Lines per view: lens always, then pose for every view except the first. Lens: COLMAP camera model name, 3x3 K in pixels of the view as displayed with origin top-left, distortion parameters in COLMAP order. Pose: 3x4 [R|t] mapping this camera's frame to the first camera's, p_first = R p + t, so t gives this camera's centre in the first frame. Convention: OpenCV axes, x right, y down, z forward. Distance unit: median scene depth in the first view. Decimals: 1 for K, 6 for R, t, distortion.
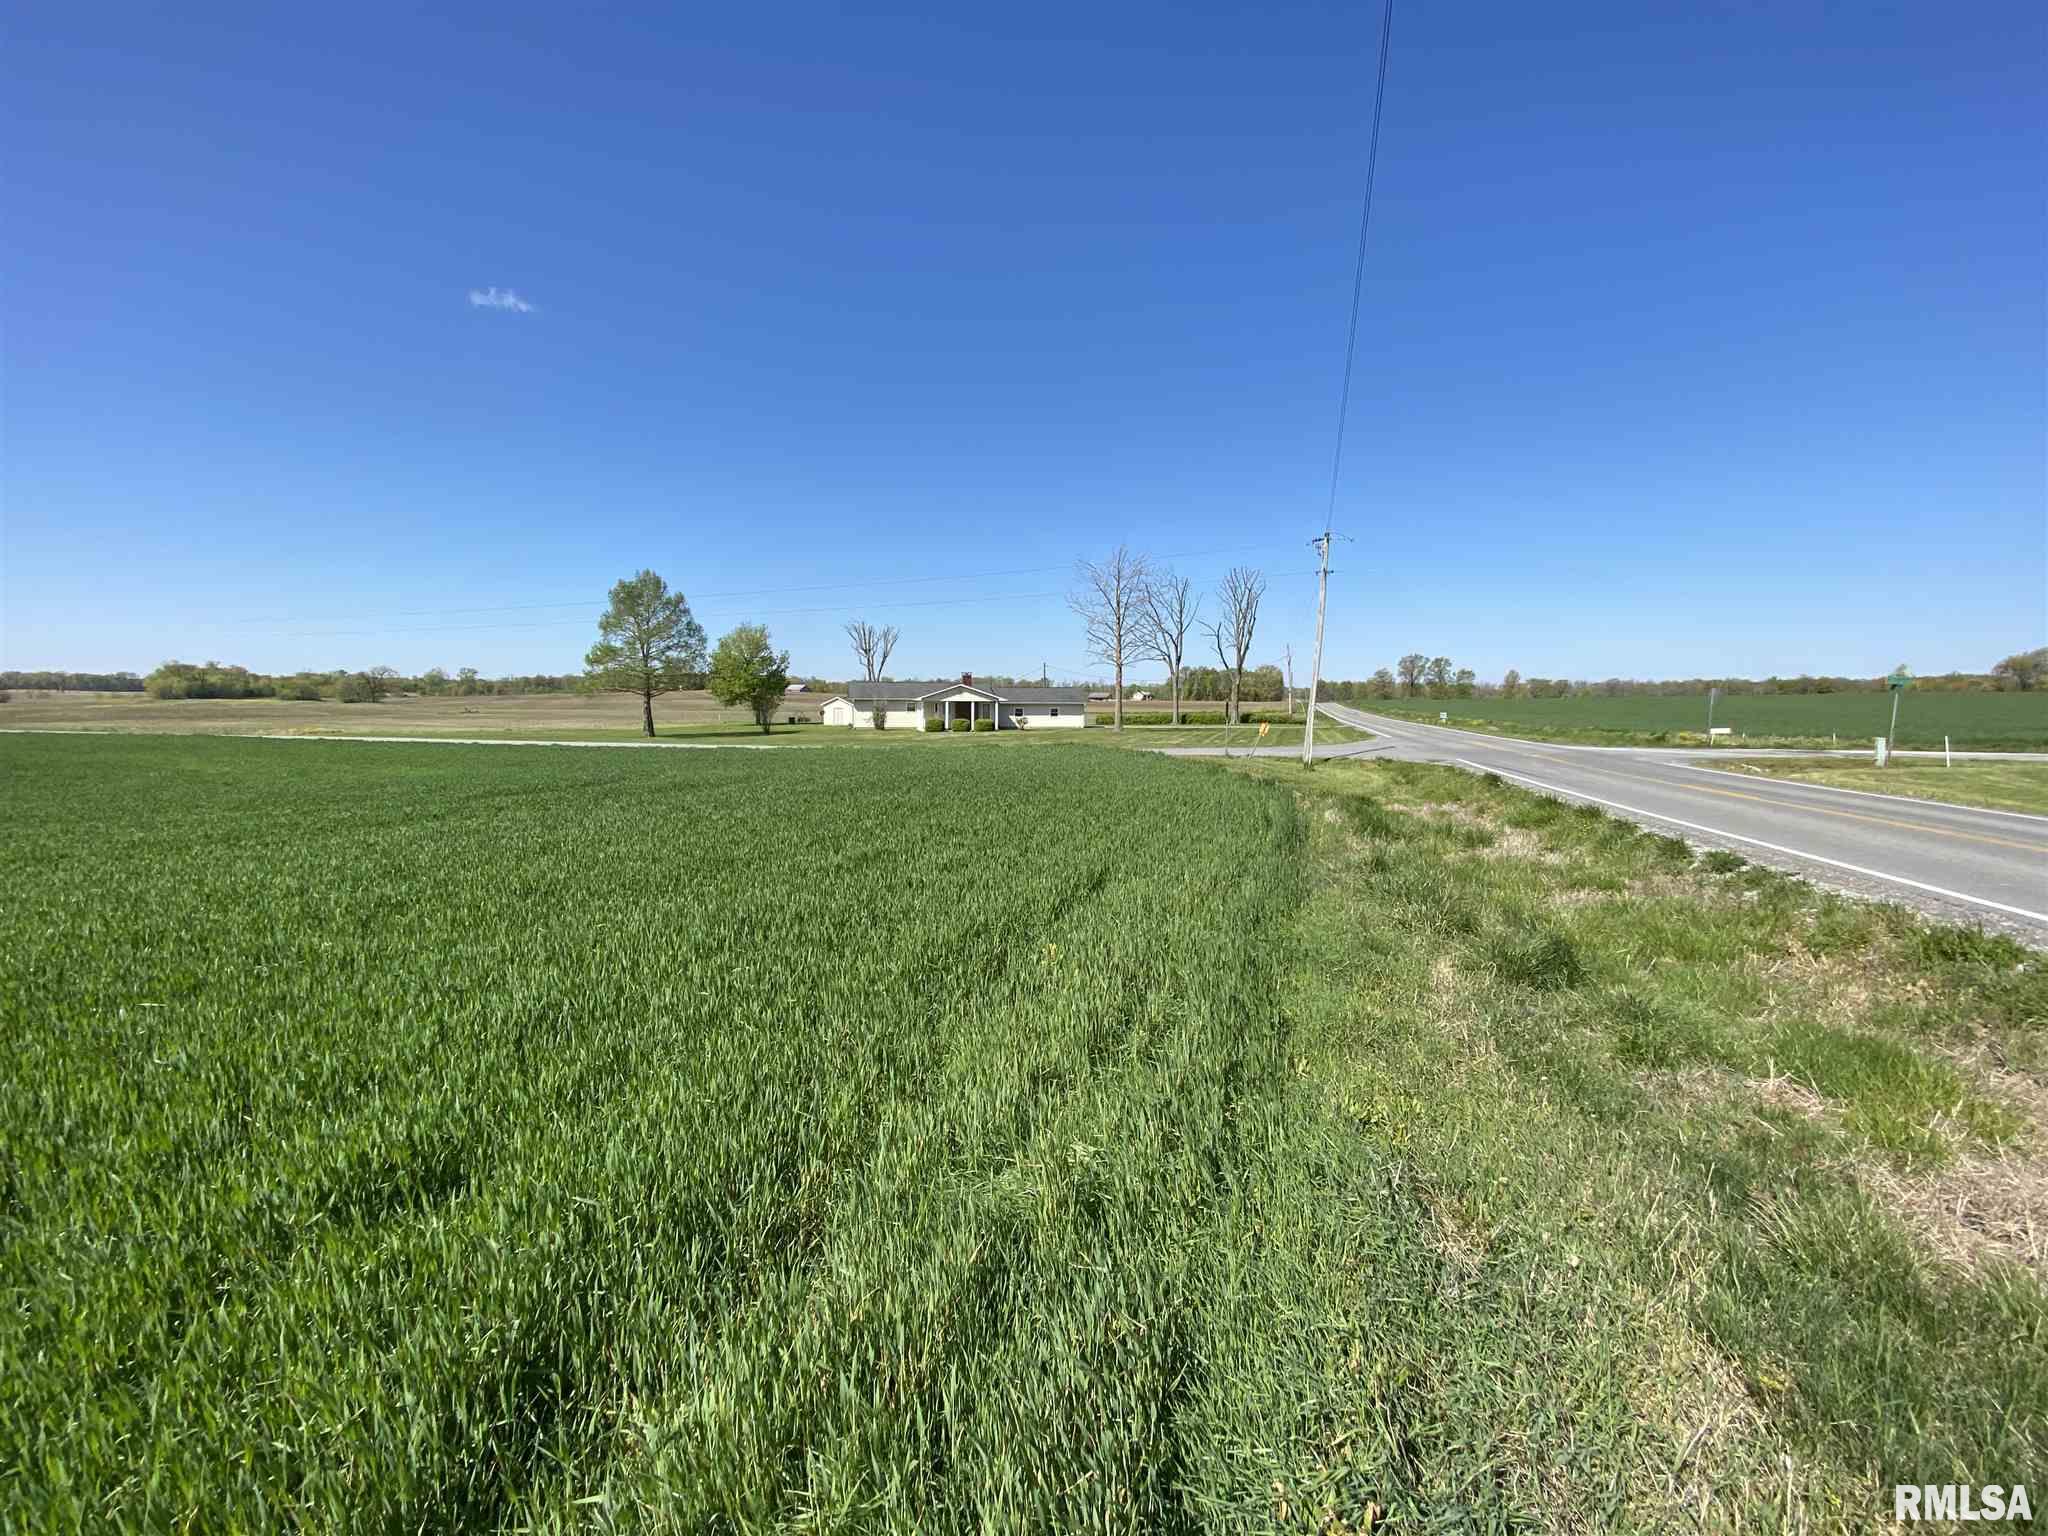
lens RADIAL K [[841.1, 0, 1017.1], [0, 841.1, 774.3], [0, 0, 1]] dist [-0.000040, -0.000108]
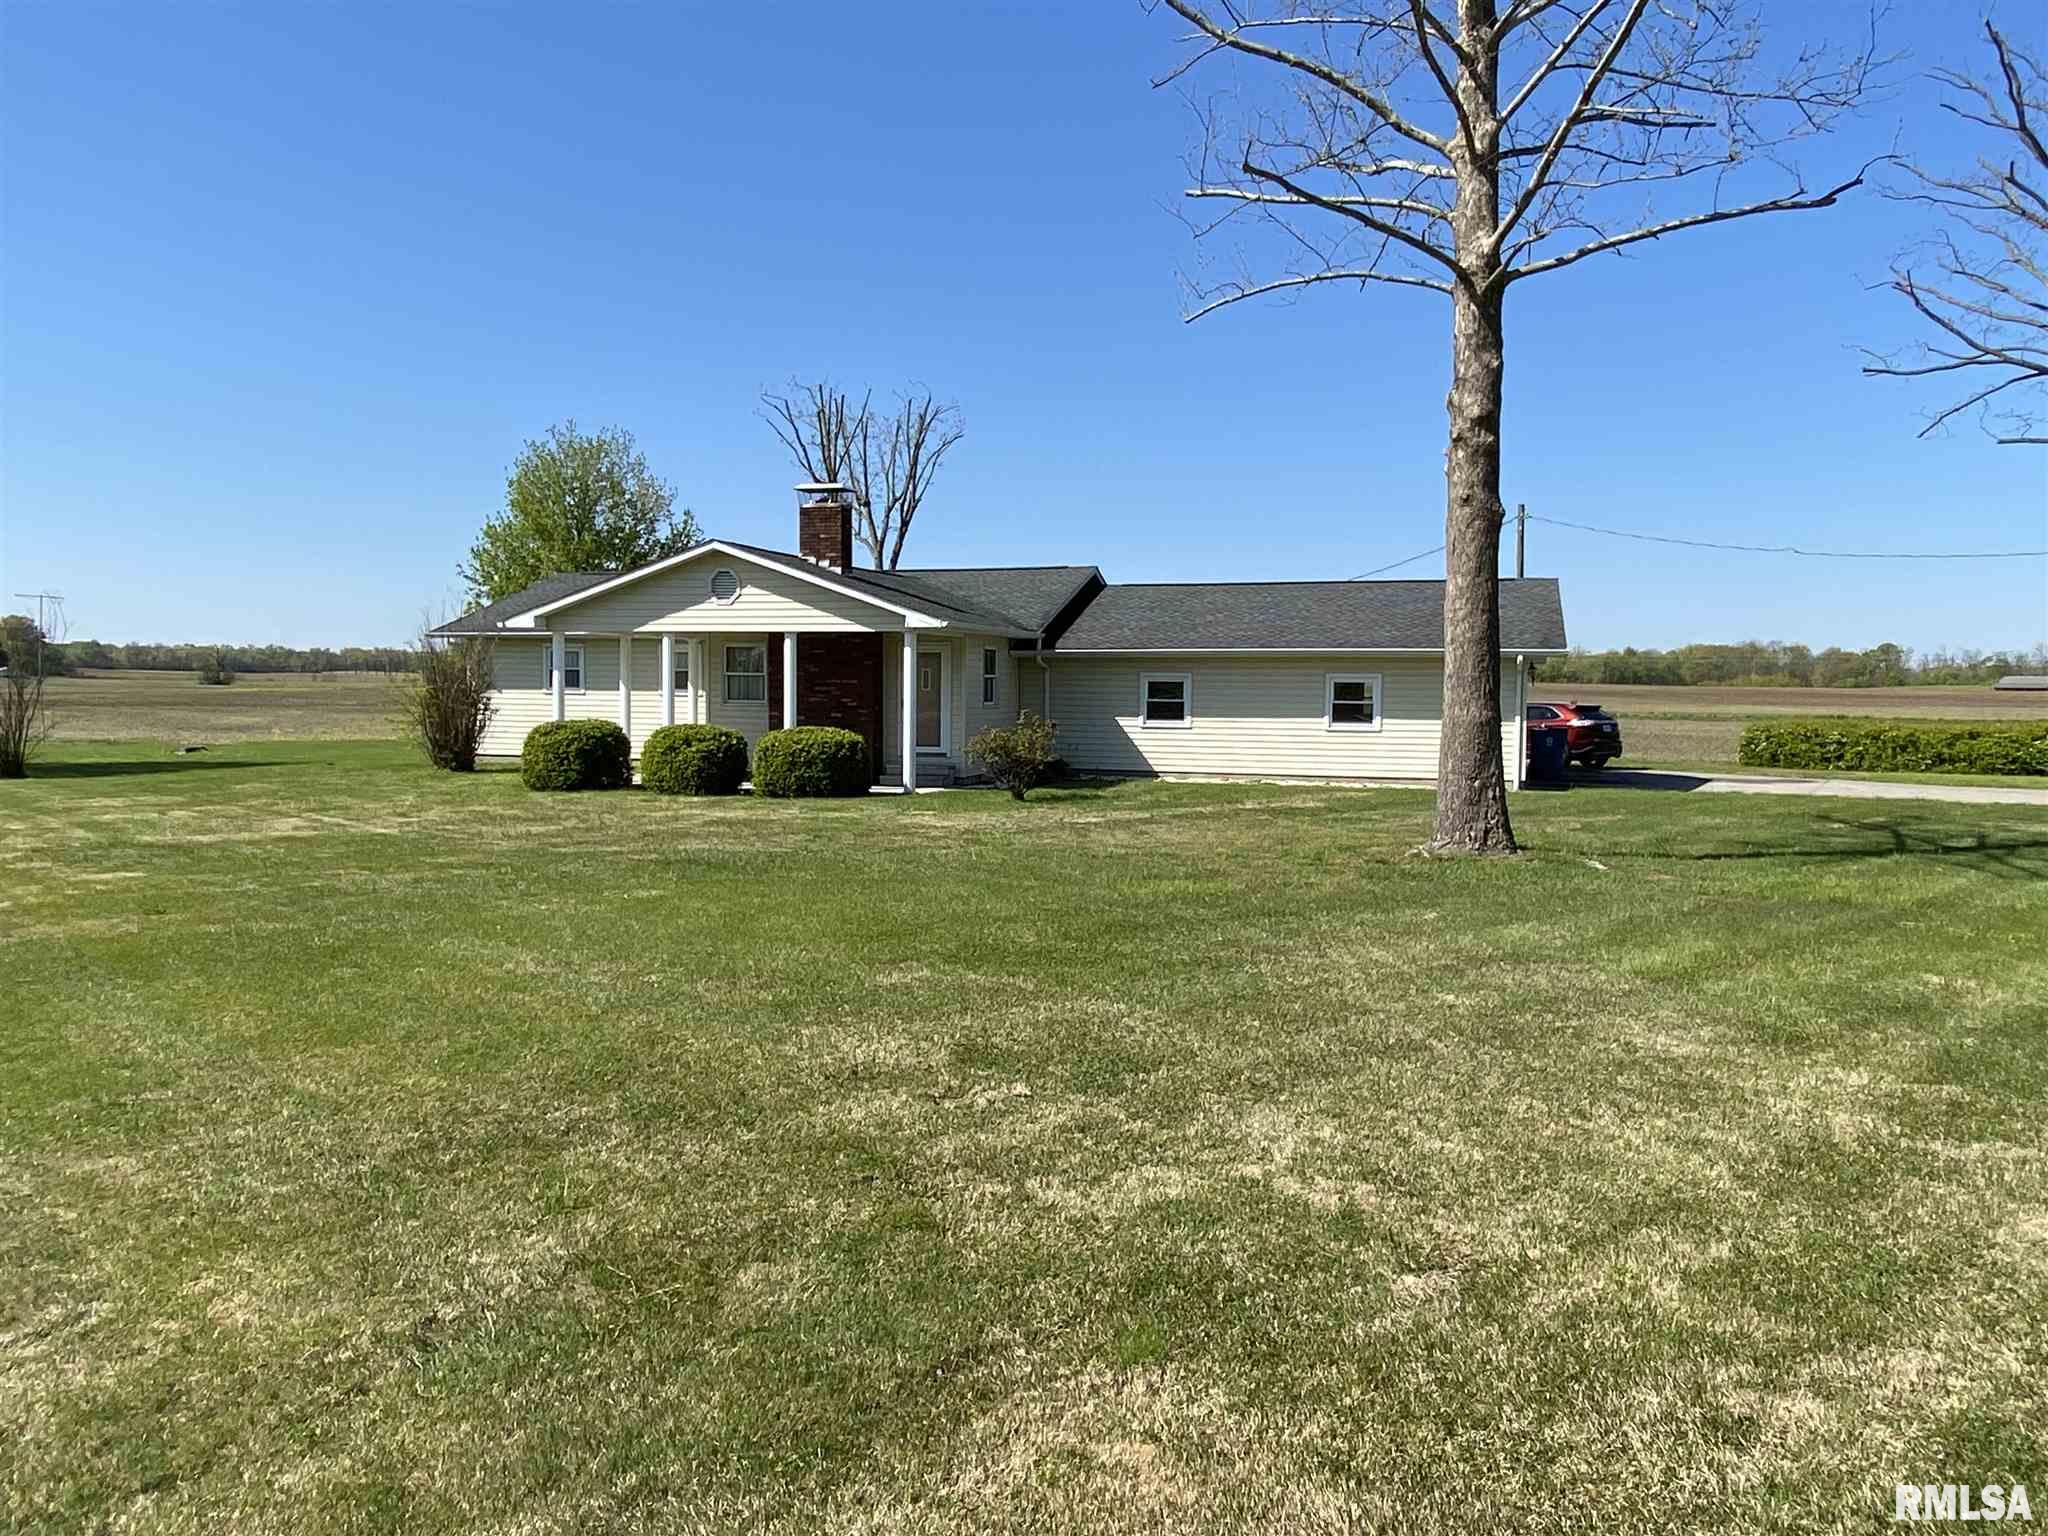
lens RADIAL K [[1525.3, 0, 991.5], [0, 1525.3, 767.5], [0, 0, 1]] dist [0.061656, -0.084180]
pose [[0.874659, 0.028966, -0.483872, 0.127736], [-0.049000, 0.998383, -0.028807, -0.040802], [0.482255, 0.048906, 0.874665, 0.600954]]
